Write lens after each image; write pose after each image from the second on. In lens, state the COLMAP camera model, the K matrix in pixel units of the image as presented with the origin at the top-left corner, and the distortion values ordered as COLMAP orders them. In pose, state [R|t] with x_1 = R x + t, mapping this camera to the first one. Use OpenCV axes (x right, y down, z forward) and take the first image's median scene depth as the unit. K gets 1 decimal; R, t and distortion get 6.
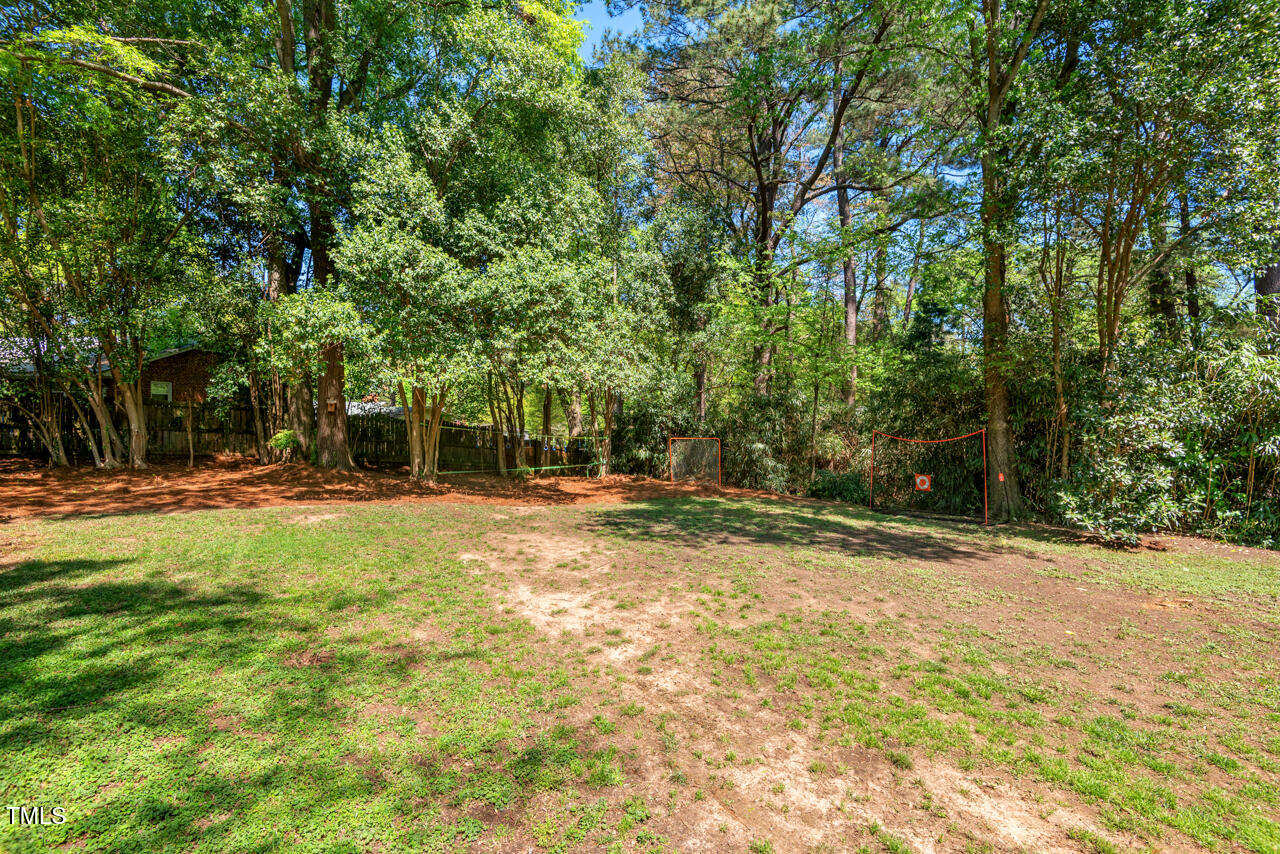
lens RADIAL K [[573.3, 0, 649.0], [0, 573.3, 428.1], [0, 0, 1]] dist [0.016089, -0.010145]
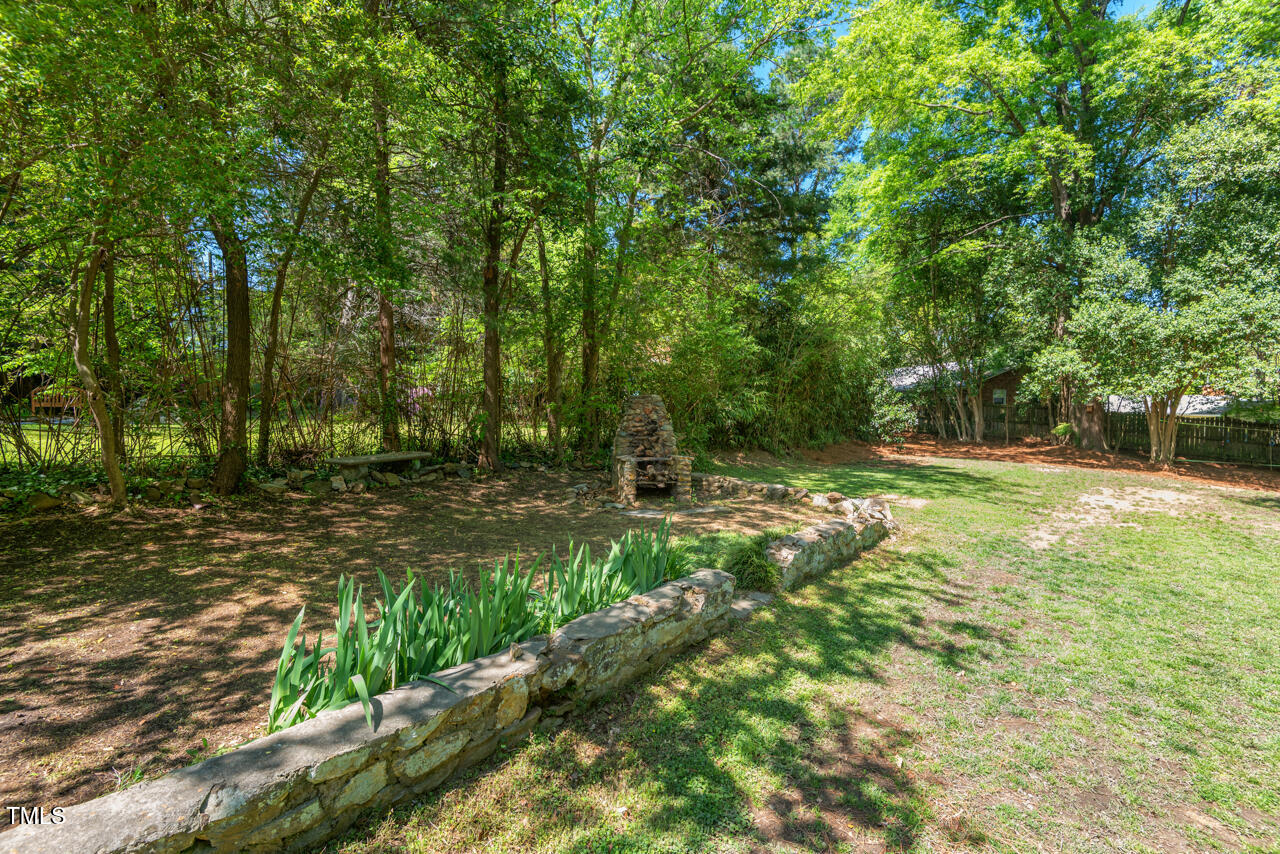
lens RADIAL K [[573.3, 0, 652.8], [0, 573.3, 423.5], [0, 0, 1]] dist [0.016089, -0.010145]
pose [[0.297137, 0.022251, -0.954576, 0.674394], [-0.016270, 0.999701, 0.018238, -0.007682], [0.954696, 0.010112, 0.297410, -0.643798]]
